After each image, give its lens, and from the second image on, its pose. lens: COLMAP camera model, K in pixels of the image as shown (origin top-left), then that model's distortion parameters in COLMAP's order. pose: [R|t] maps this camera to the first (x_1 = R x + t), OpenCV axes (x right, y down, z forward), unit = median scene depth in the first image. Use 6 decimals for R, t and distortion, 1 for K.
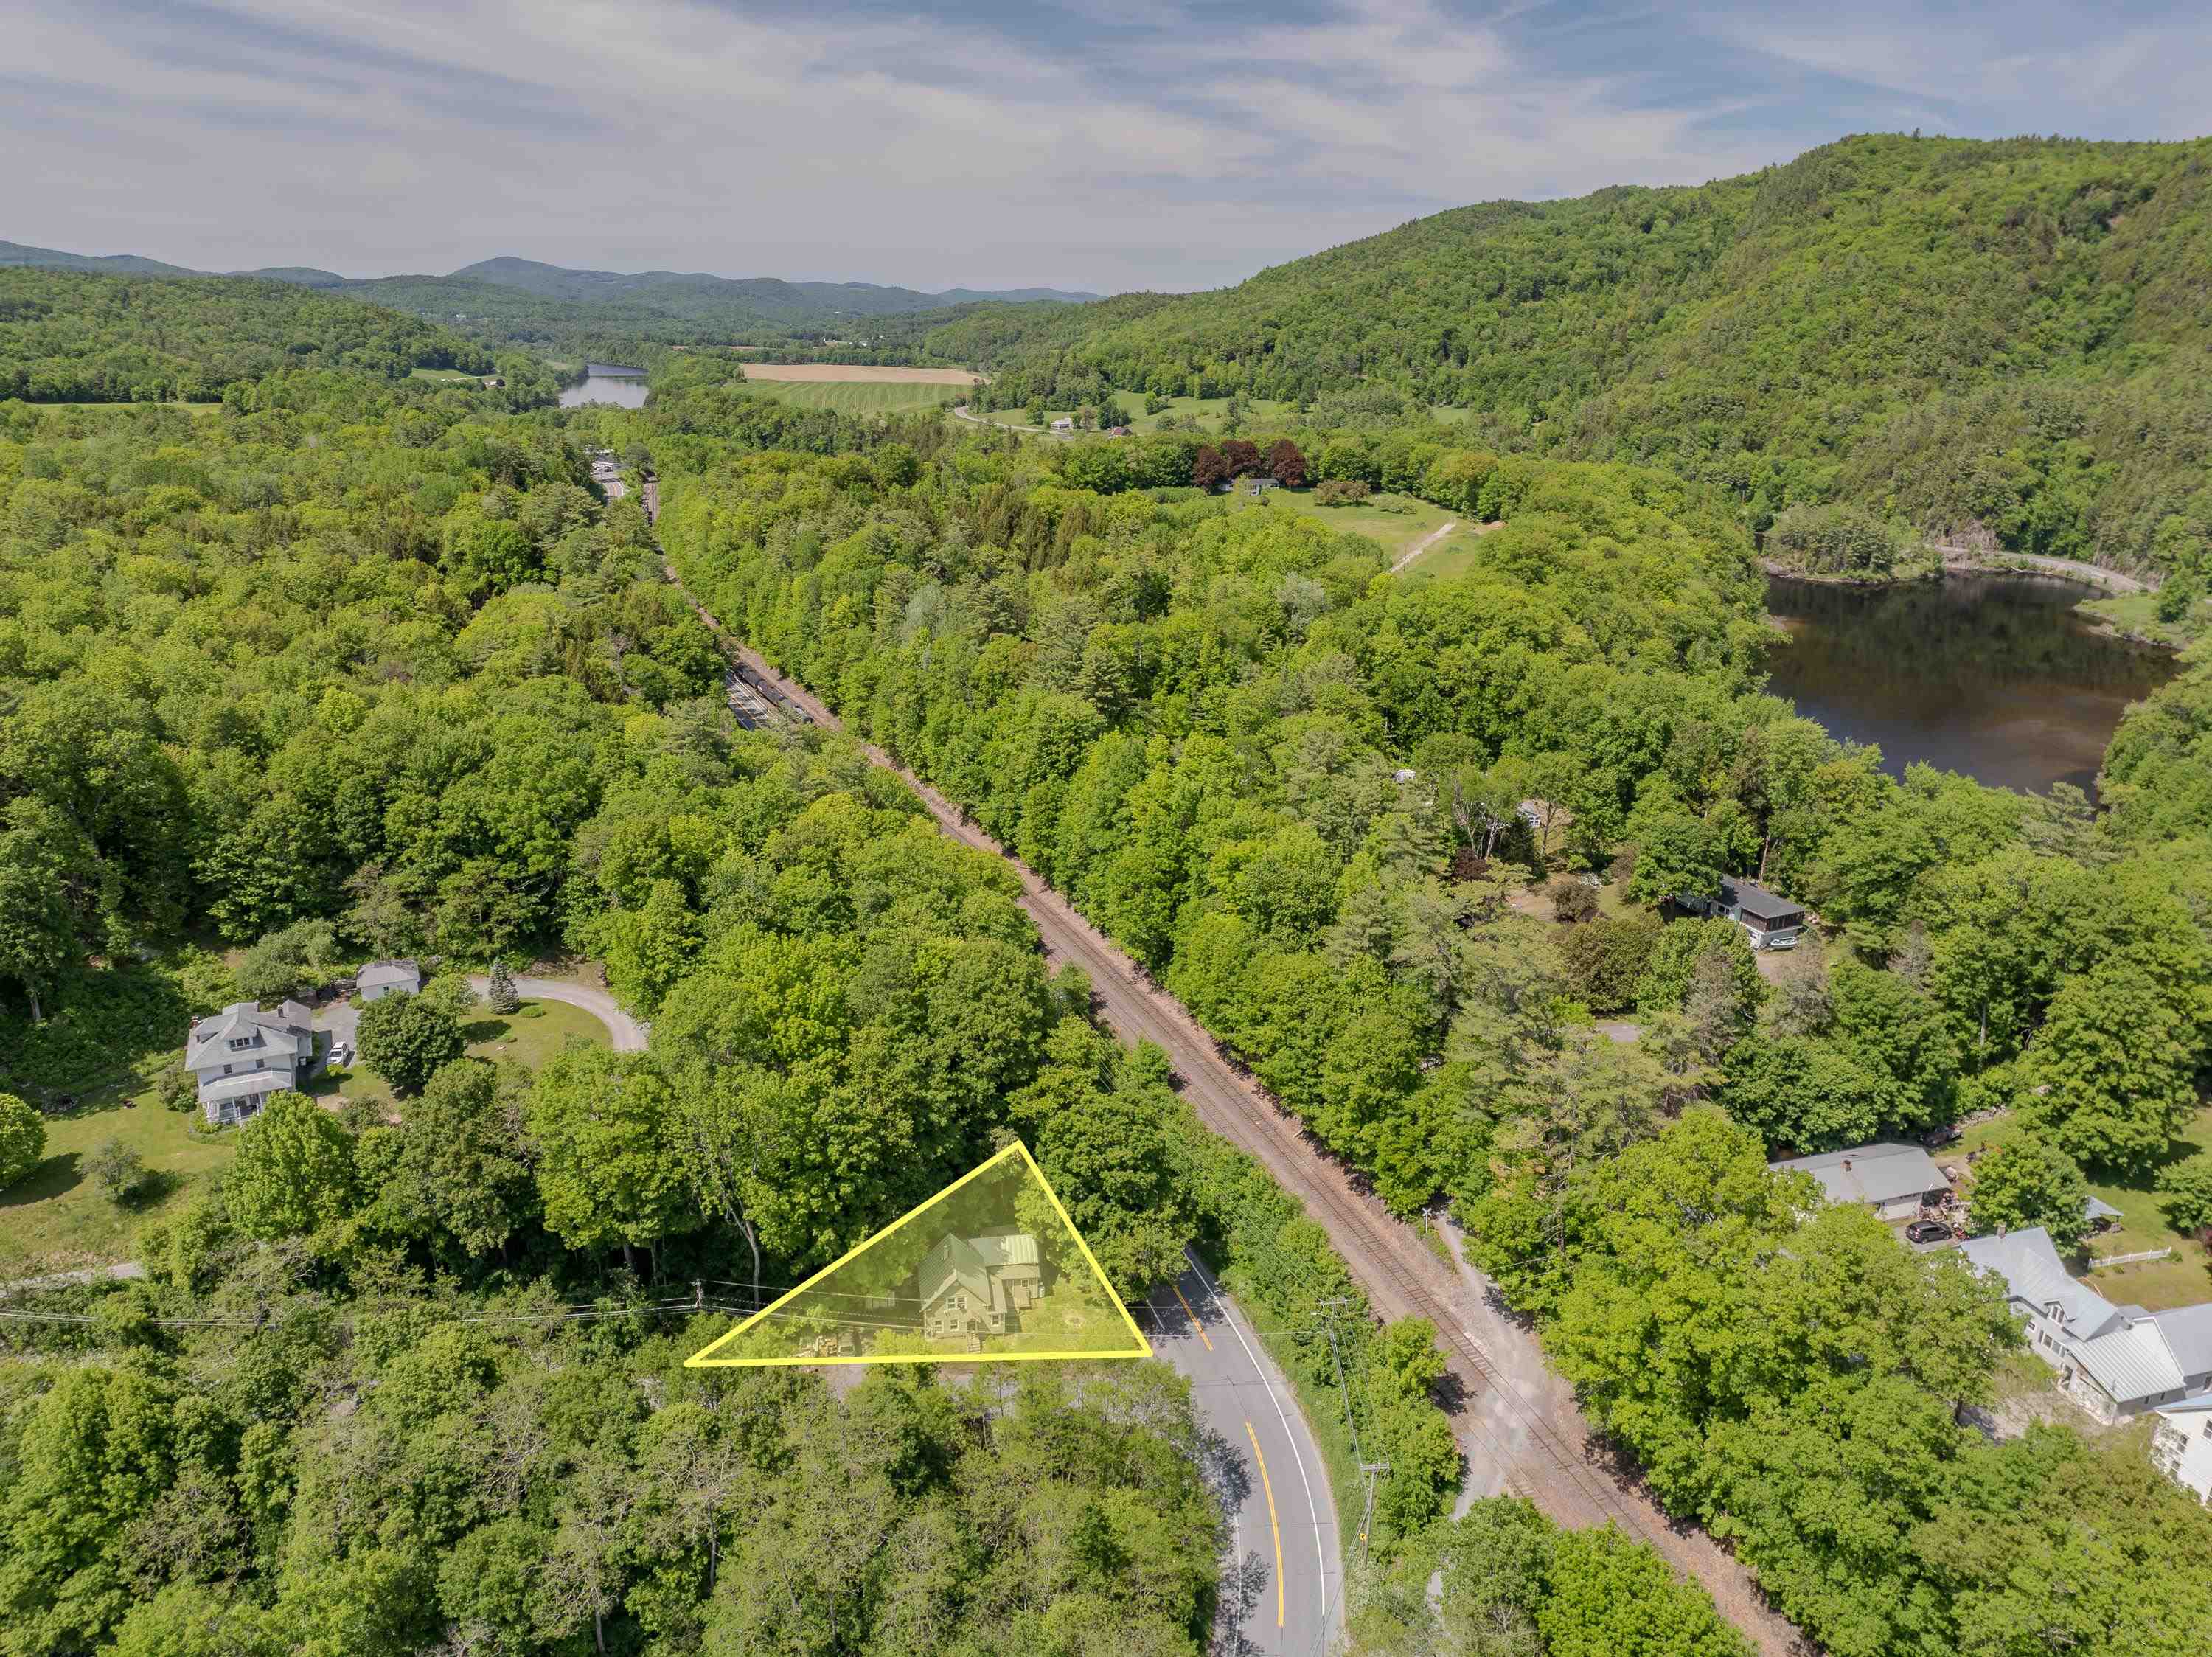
lens RADIAL K [[1560.0, 0, 1098.5], [0, 1560.0, 814.5], [0, 0, 1]] dist [-0.043192, 0.010382]
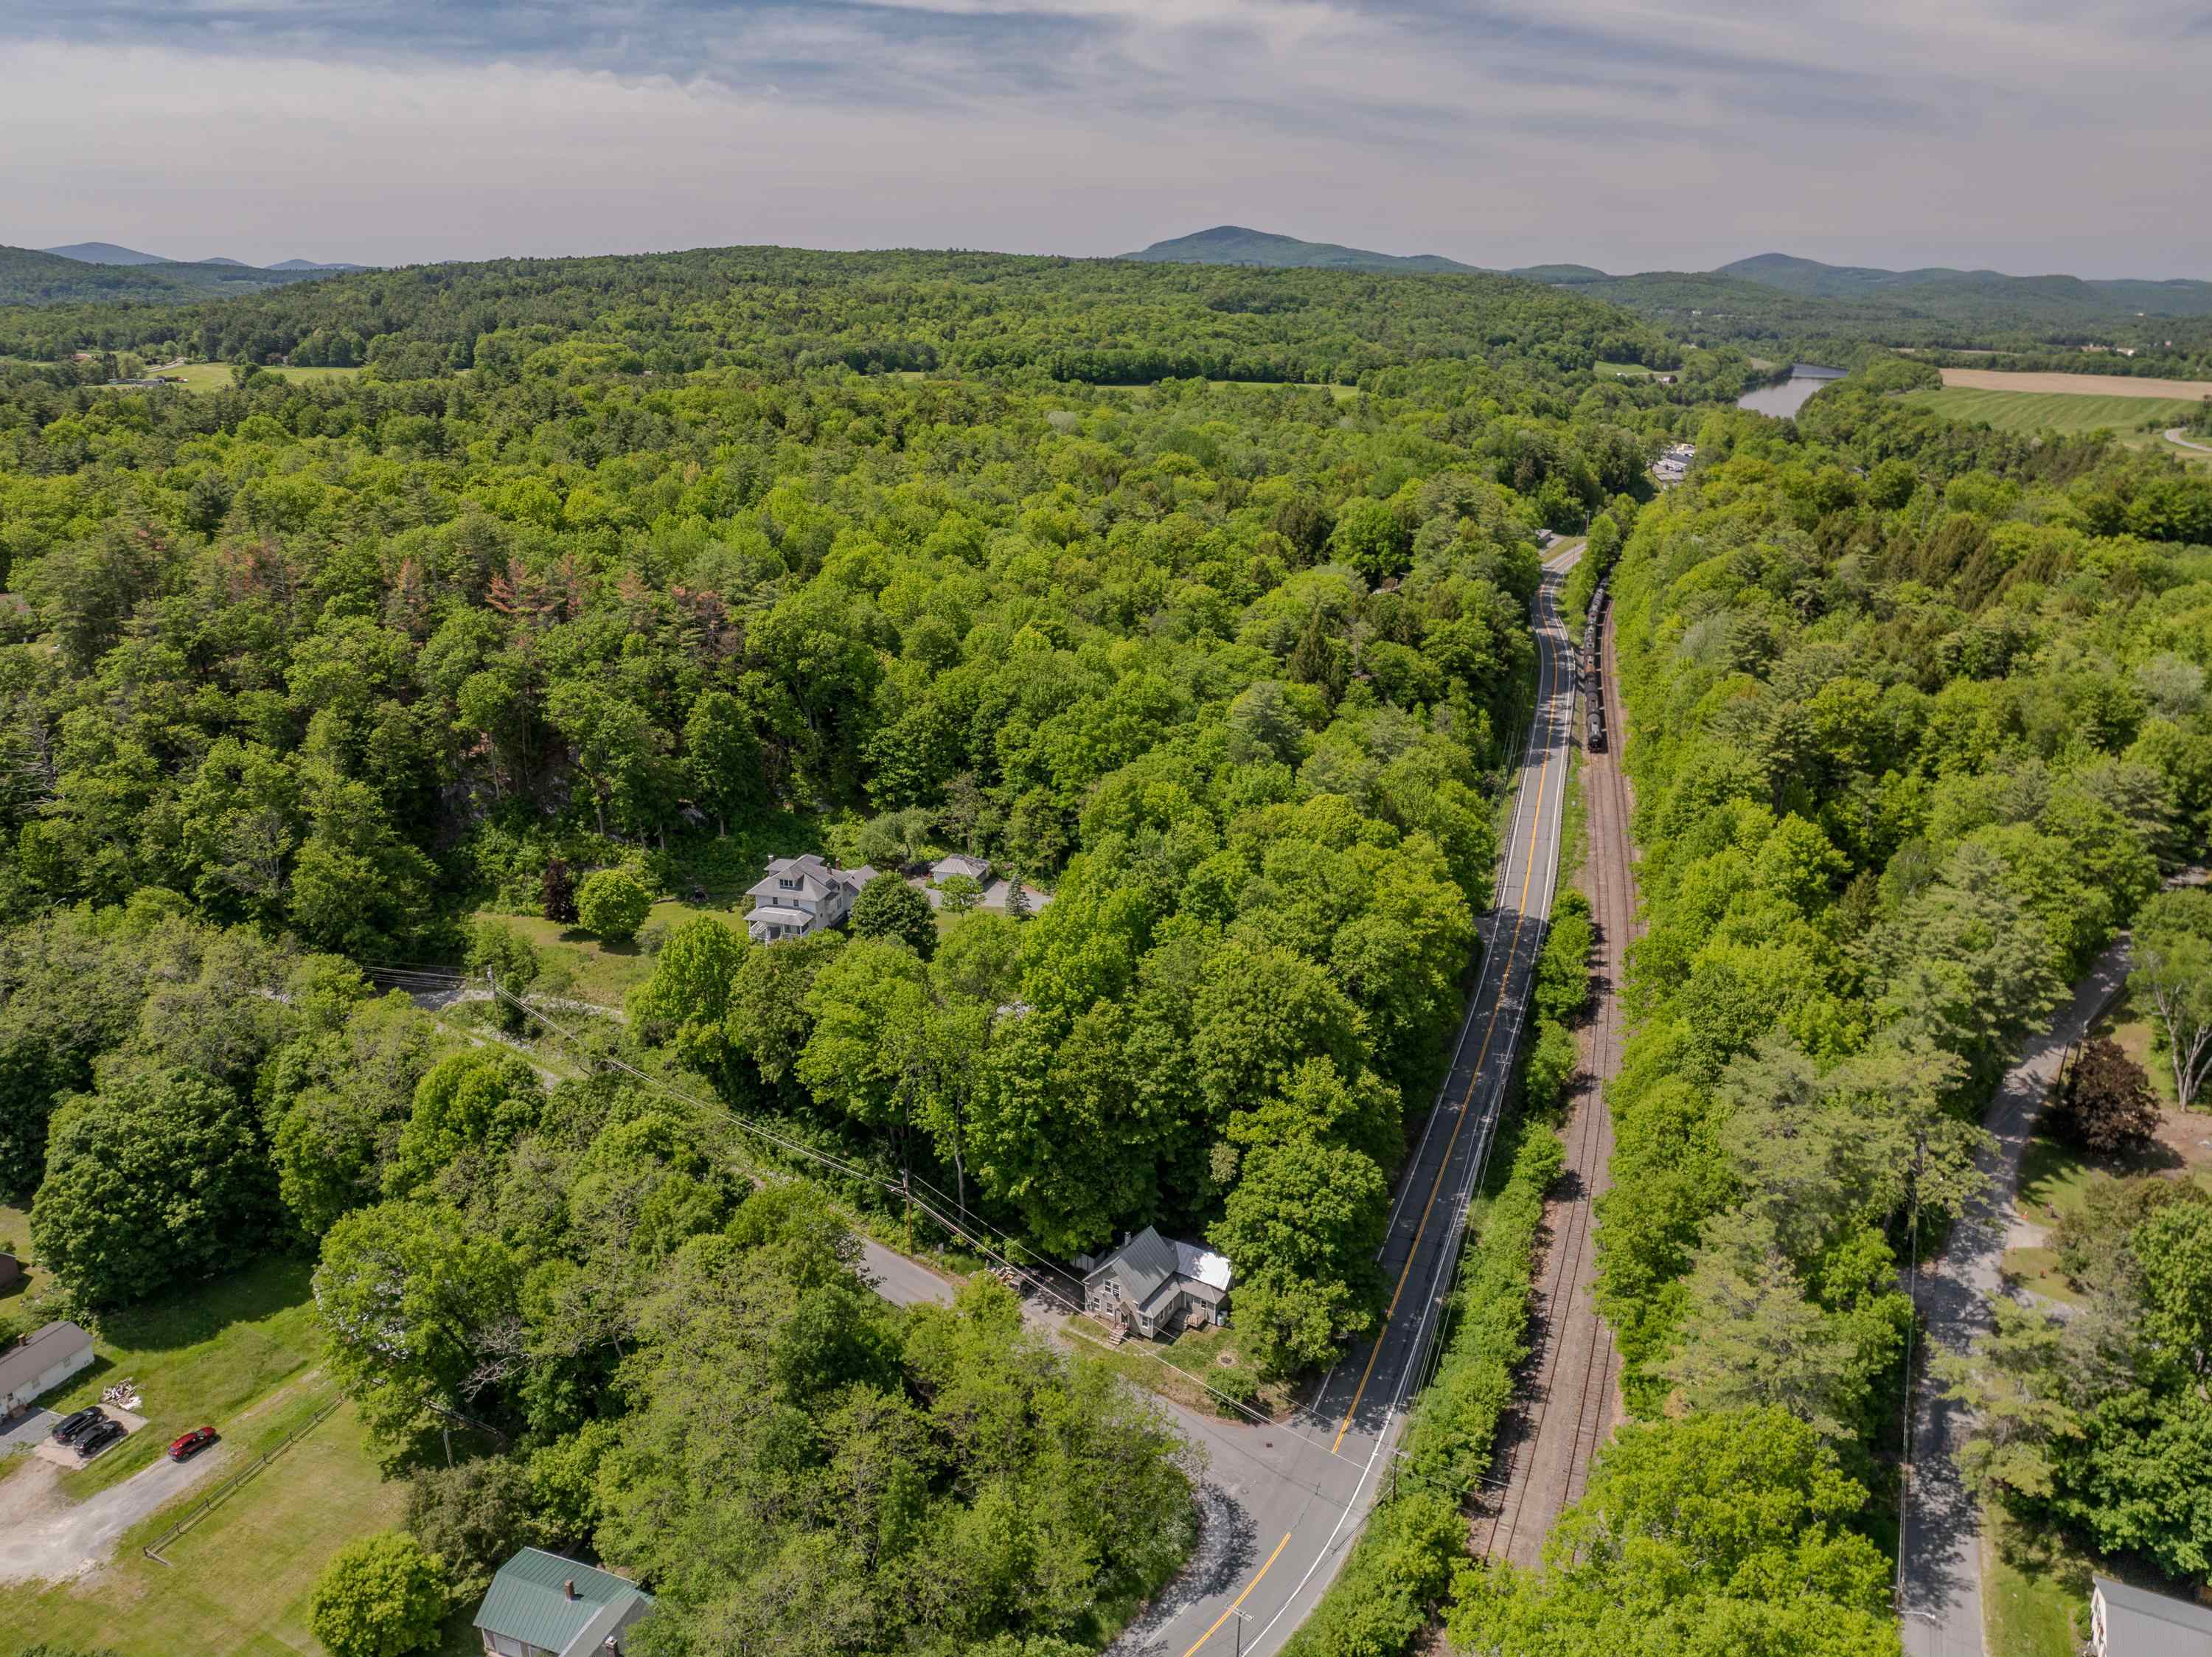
lens RADIAL K [[1560.0, 0, 1098.5], [0, 1560.0, 814.5], [0, 0, 1]] dist [-0.043192, 0.010382]
pose [[0.736619, 0.202017, -0.645432, 0.103675], [-0.200724, 0.976648, 0.076604, -0.013213], [0.645835, 0.073126, 0.759967, 0.042446]]
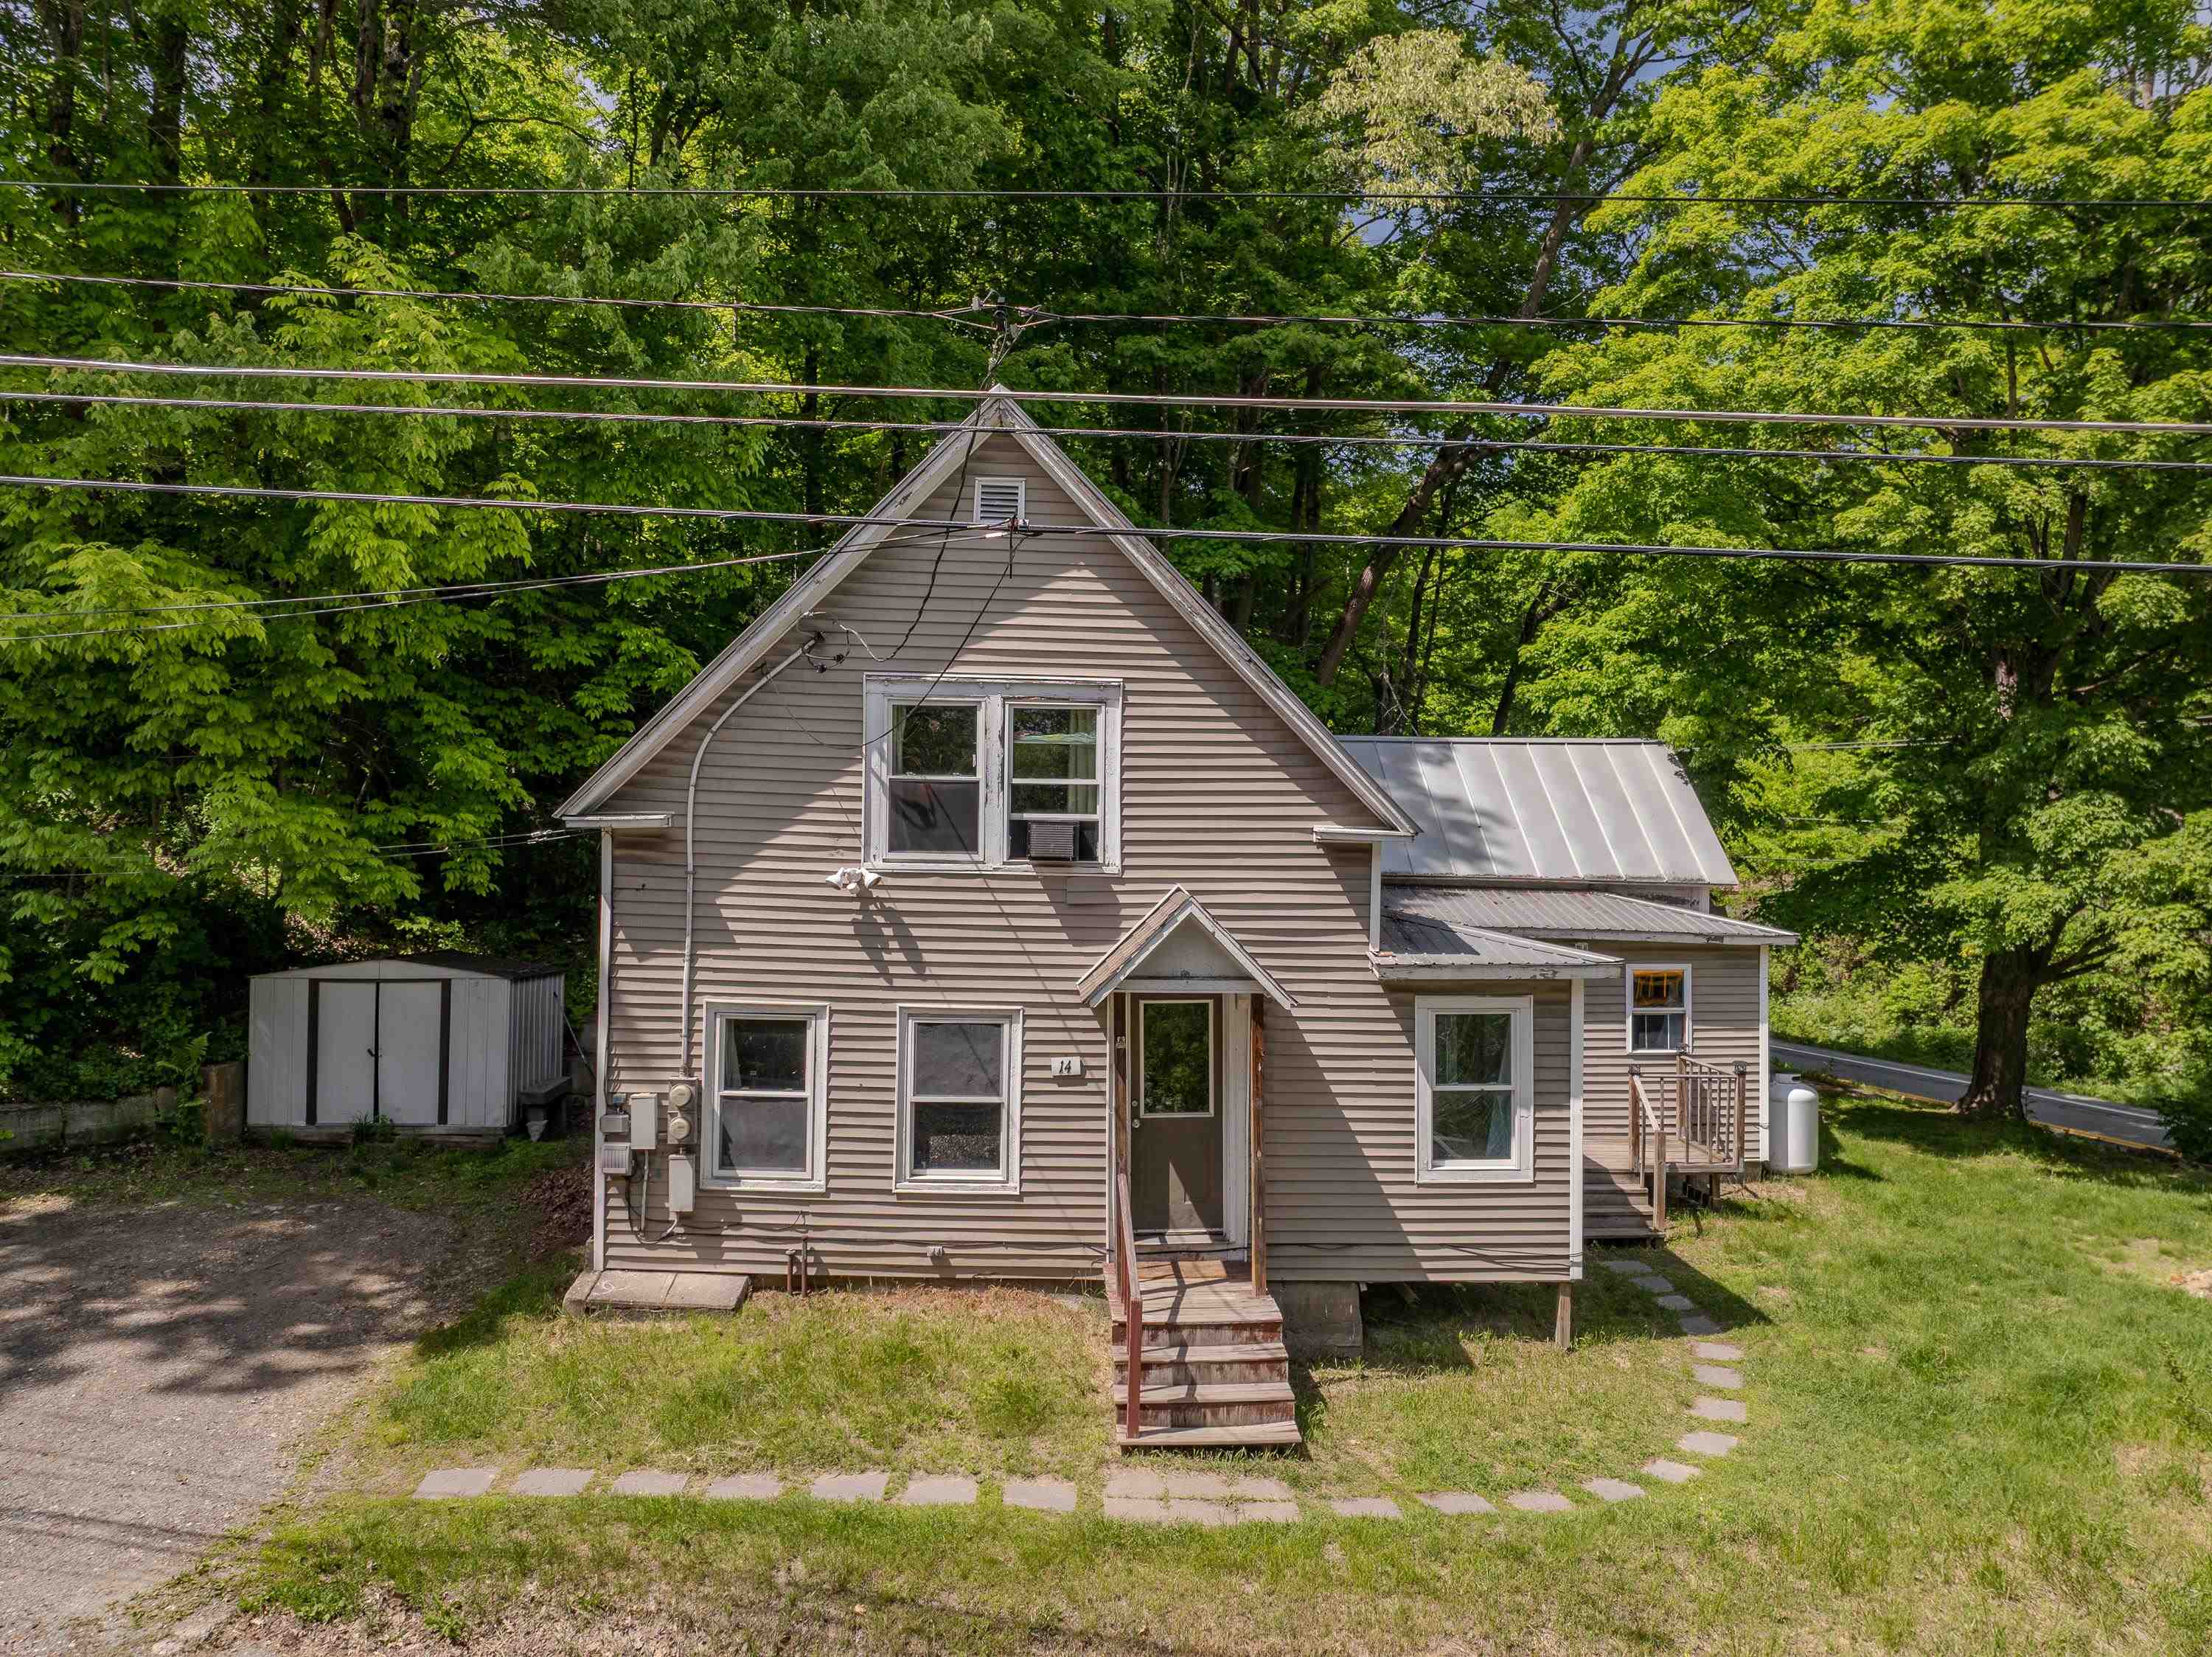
lens RADIAL K [[1544.0, 0, 1106.0], [0, 1544.0, 828.5], [0, 0, 1]] dist [-0.012057, -0.031107]
pose [[0.989861, -0.010836, -0.141628, -0.015603], [-0.036809, 0.943455, -0.329451, 0.072133], [0.137190, 0.331324, 0.933490, 0.194556]]
